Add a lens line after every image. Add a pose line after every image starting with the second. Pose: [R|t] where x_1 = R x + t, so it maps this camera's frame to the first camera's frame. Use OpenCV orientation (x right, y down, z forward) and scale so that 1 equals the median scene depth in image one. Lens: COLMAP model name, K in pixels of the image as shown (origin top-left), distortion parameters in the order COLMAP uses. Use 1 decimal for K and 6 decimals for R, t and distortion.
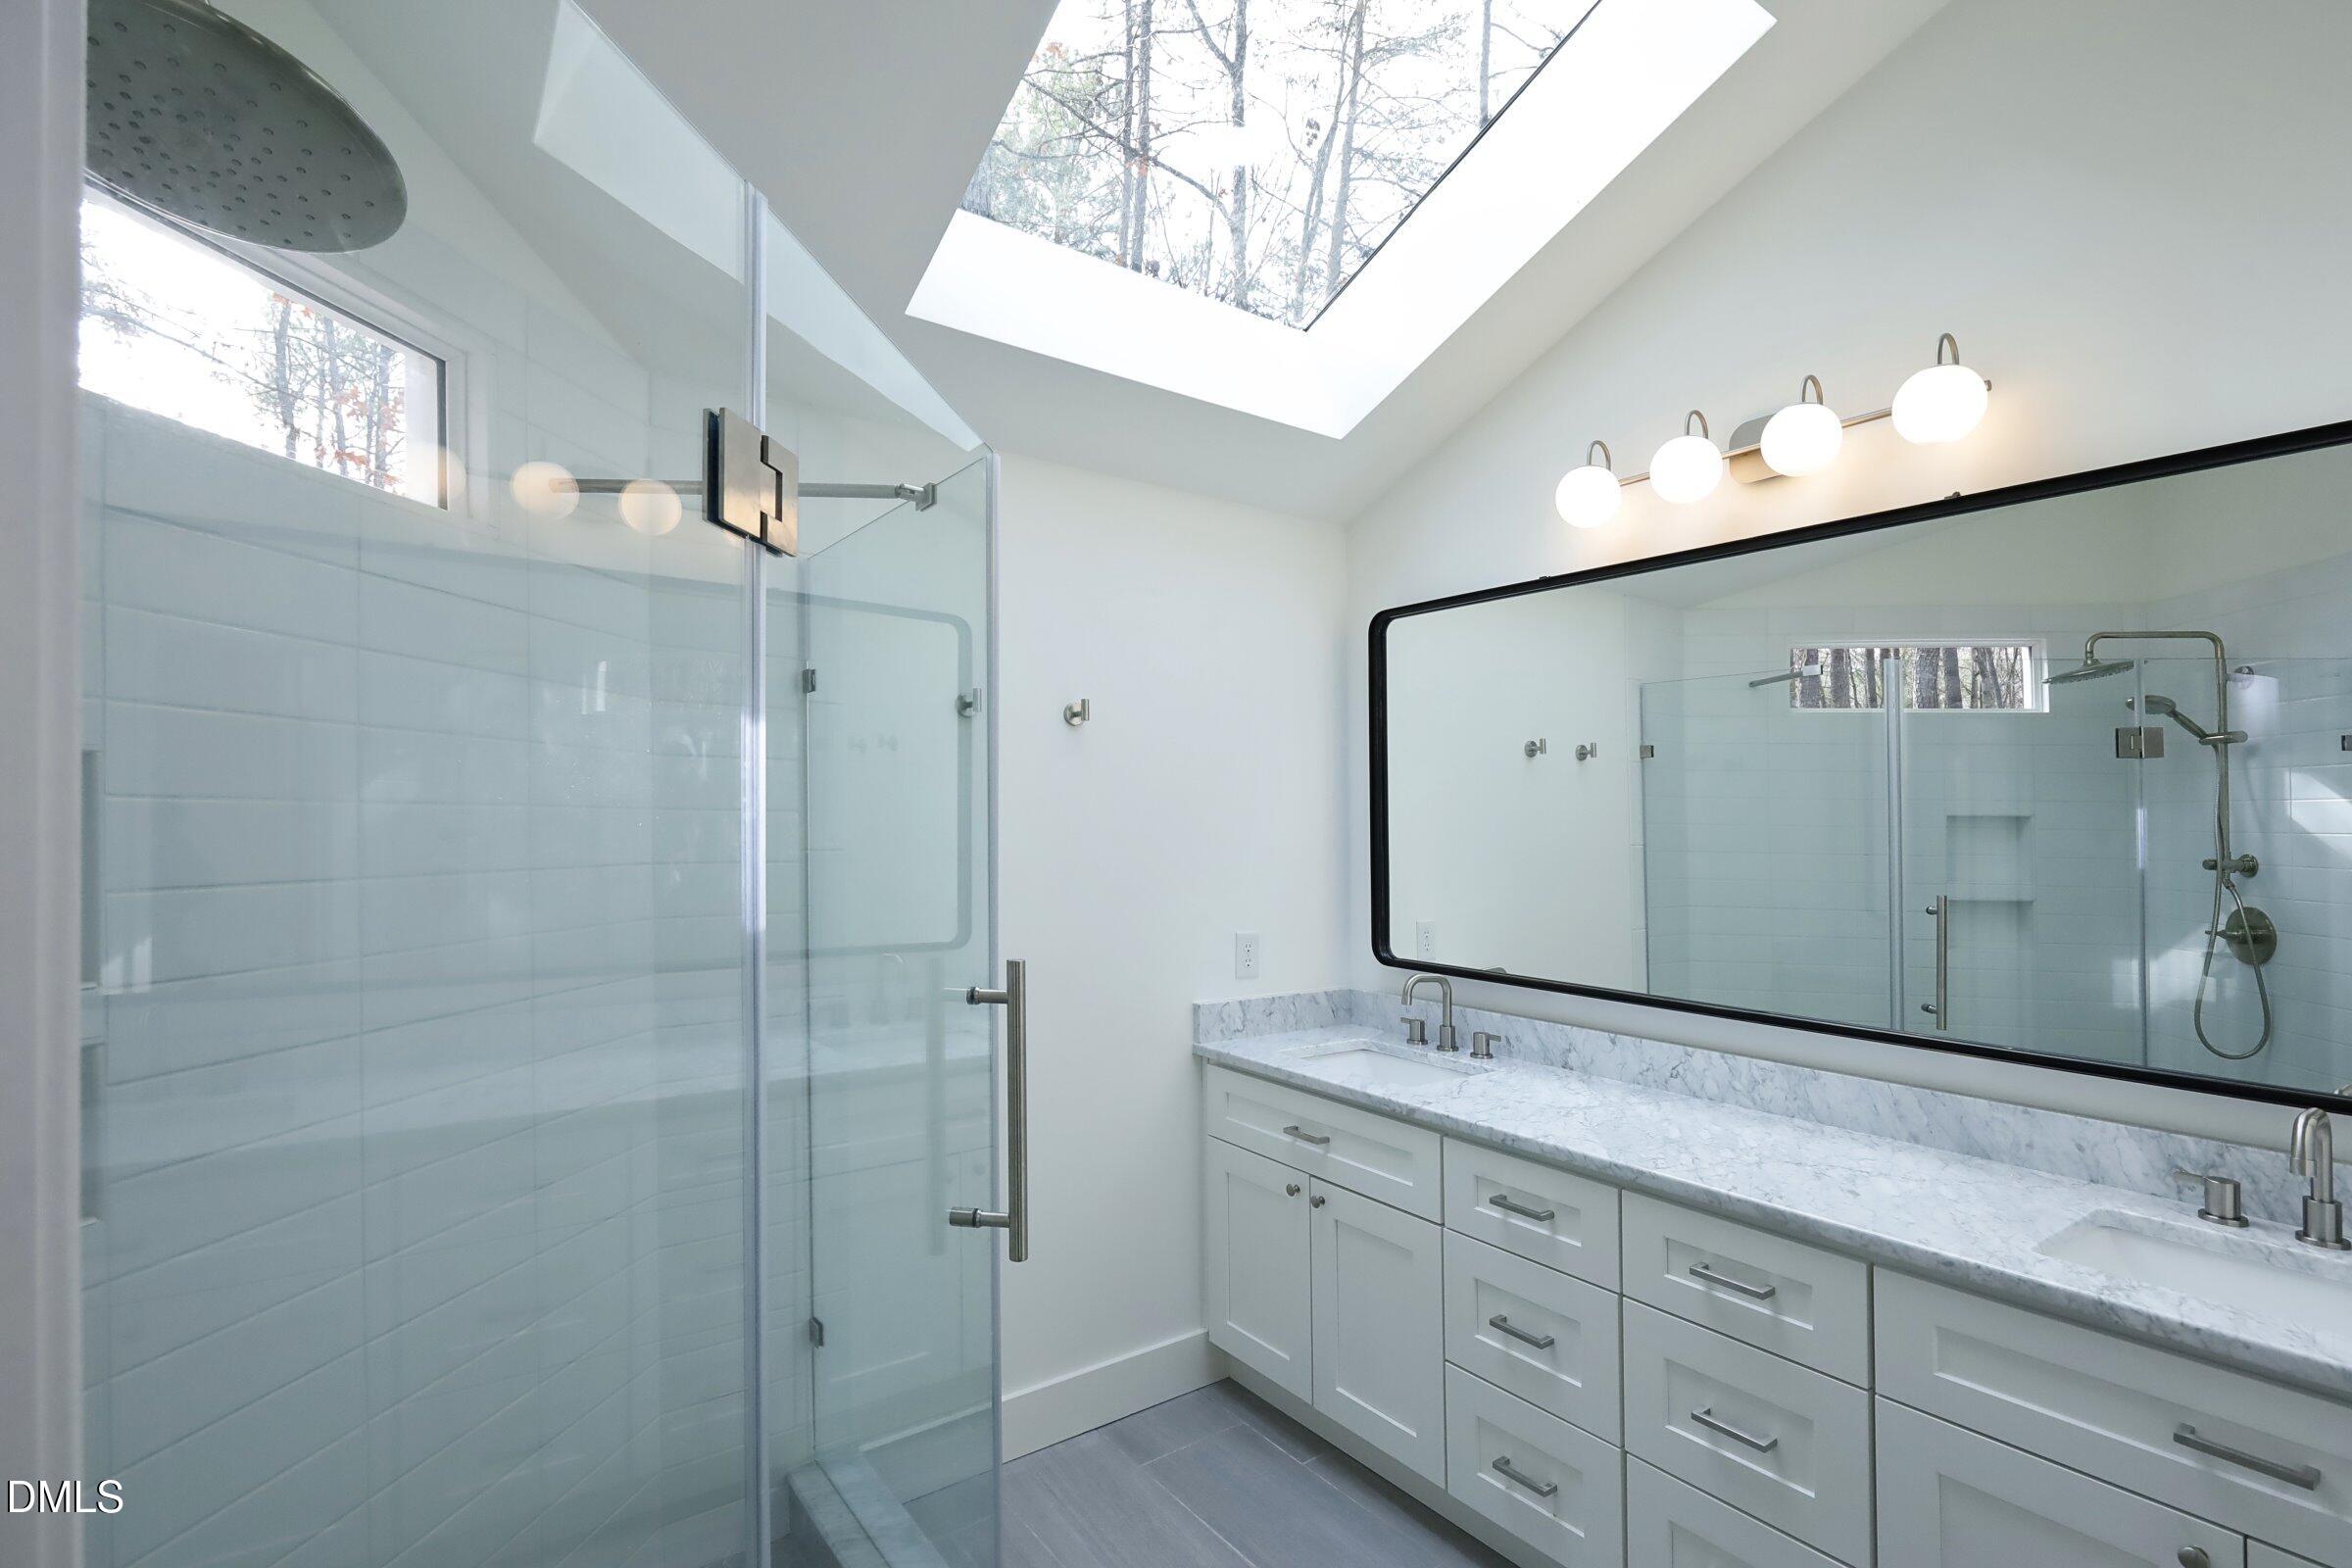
lens RADIAL K [[1076.9, 0, 1168.3], [0, 1076.9, 810.1], [0, 0, 1]] dist [-0.002328, 0.000894]
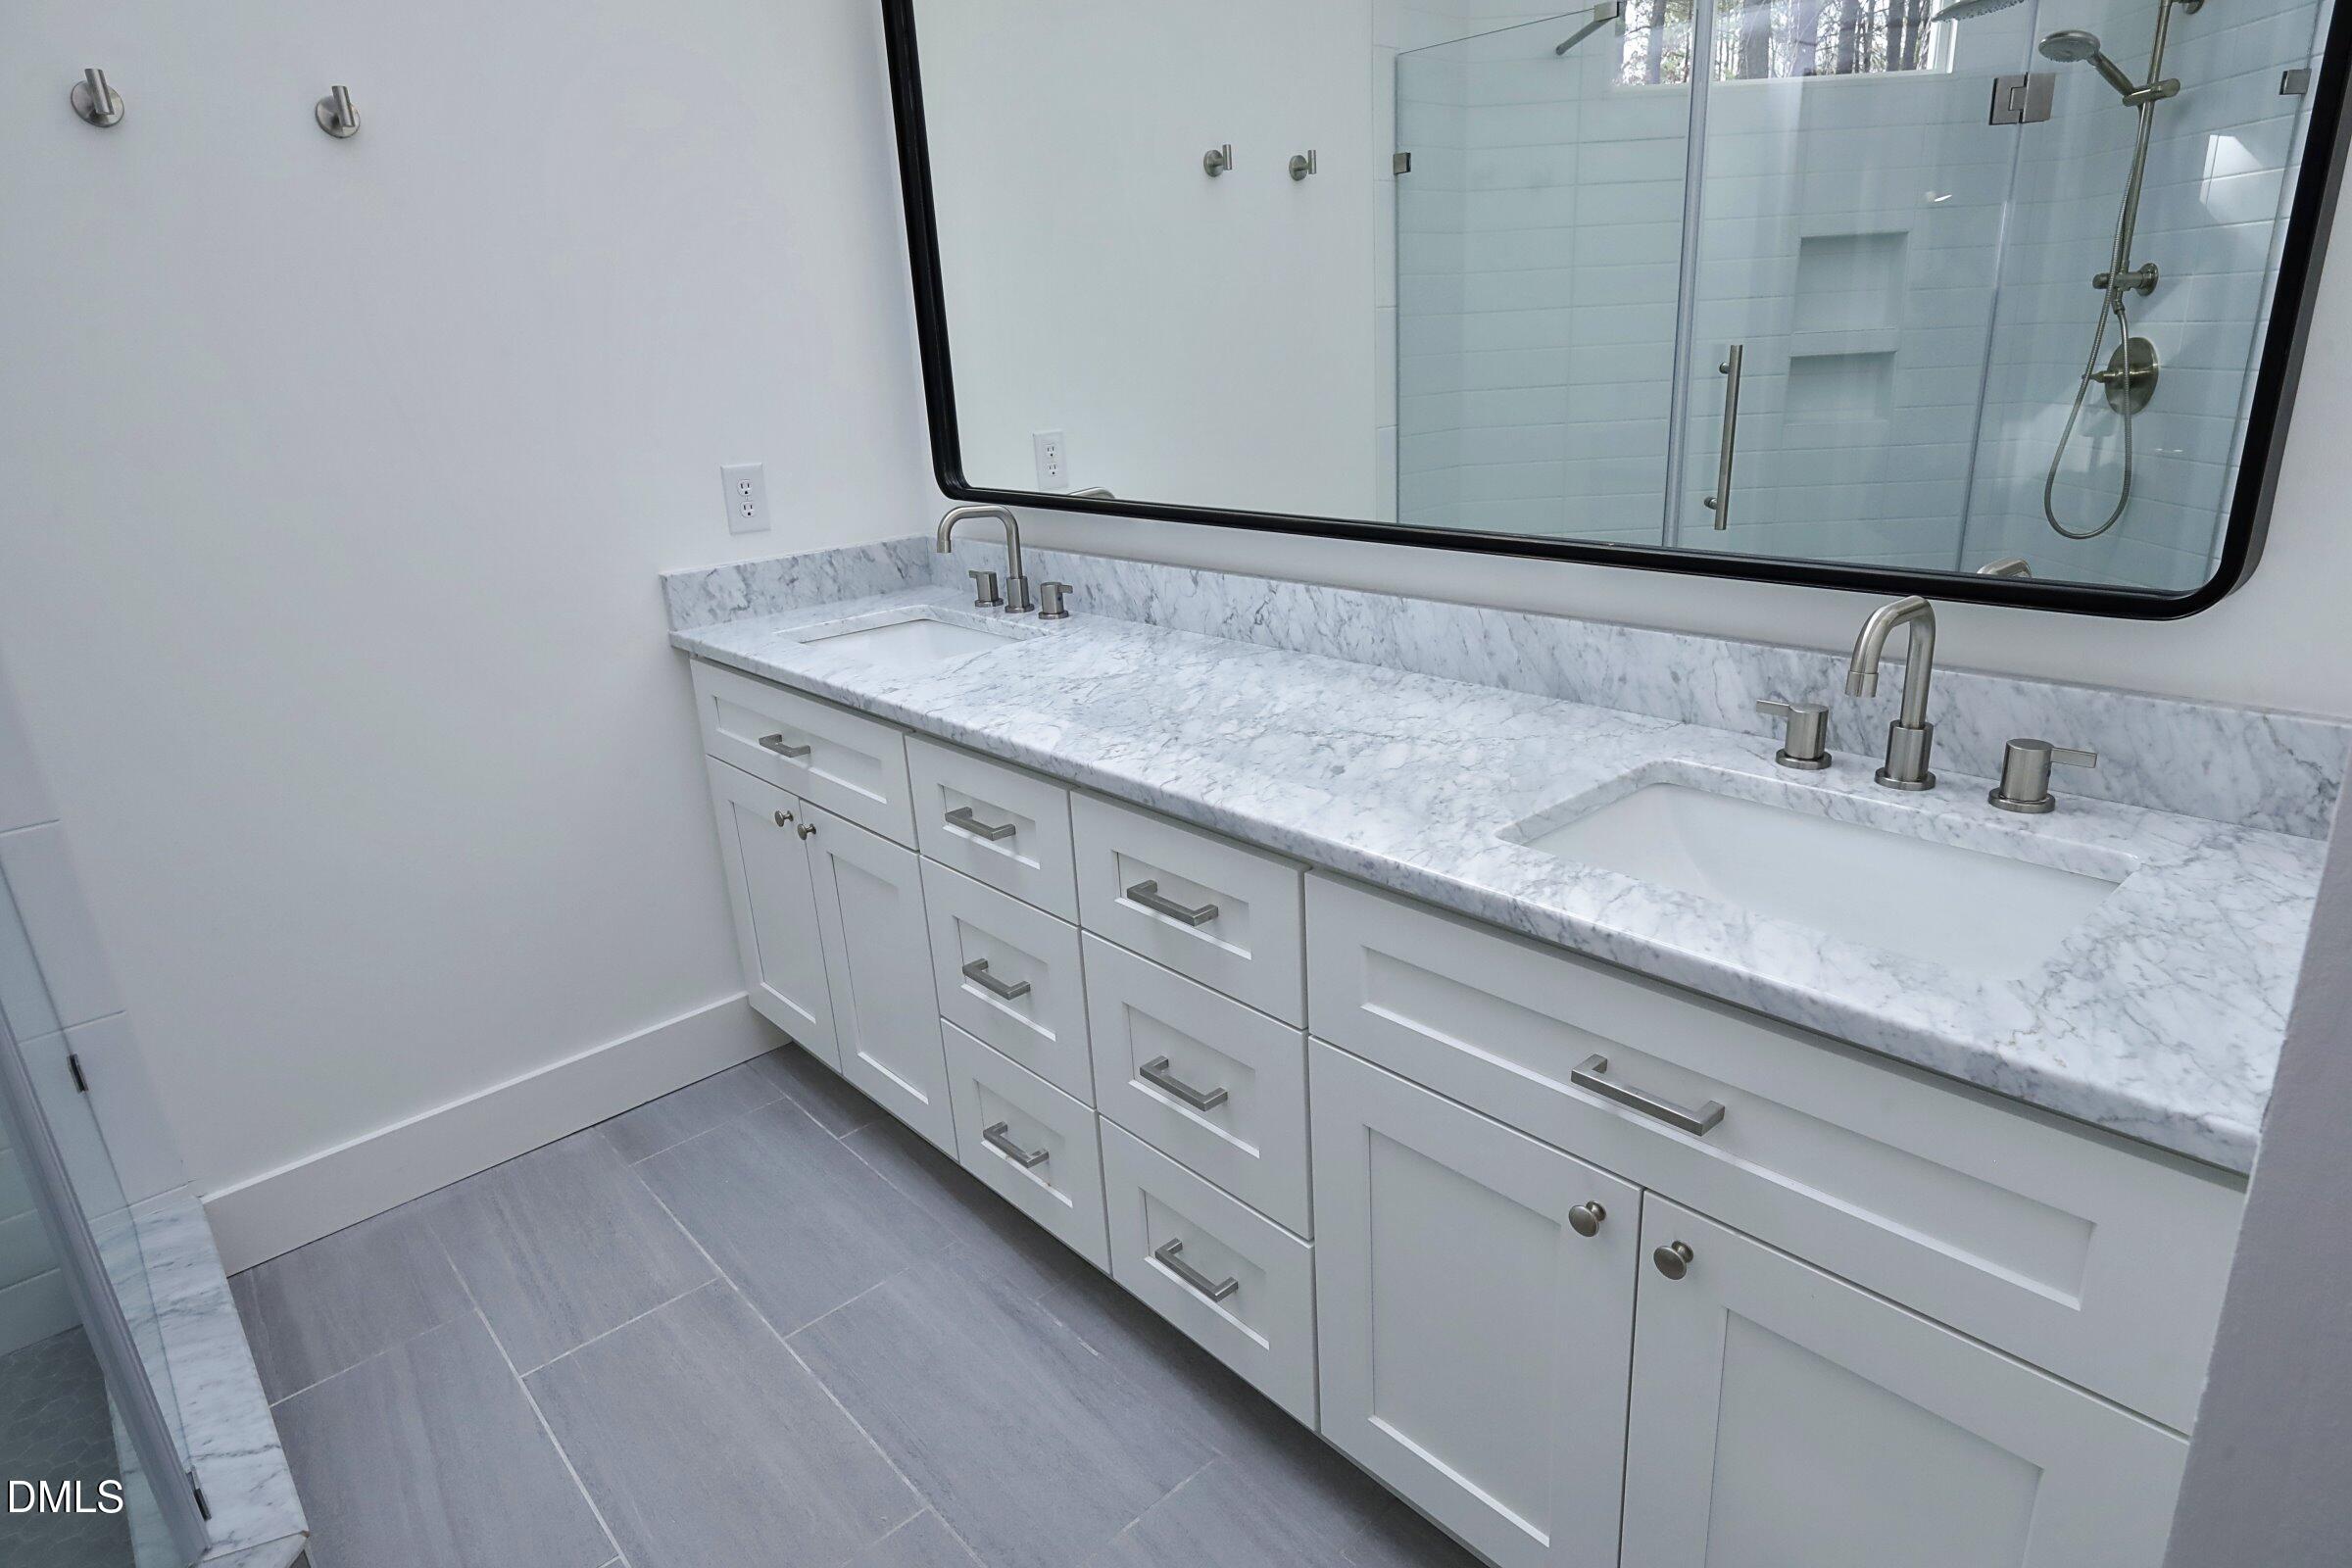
lens RADIAL K [[1320.8, 0, 1176.0], [0, 1320.8, 784.0], [0, 0, 1]] dist [-0.003318, 0.002890]
pose [[0.991664, -0.094475, 0.087623, 0.332967], [0.060180, 0.940876, 0.333362, 0.053515], [-0.113937, -0.325310, 0.938718, 0.150727]]
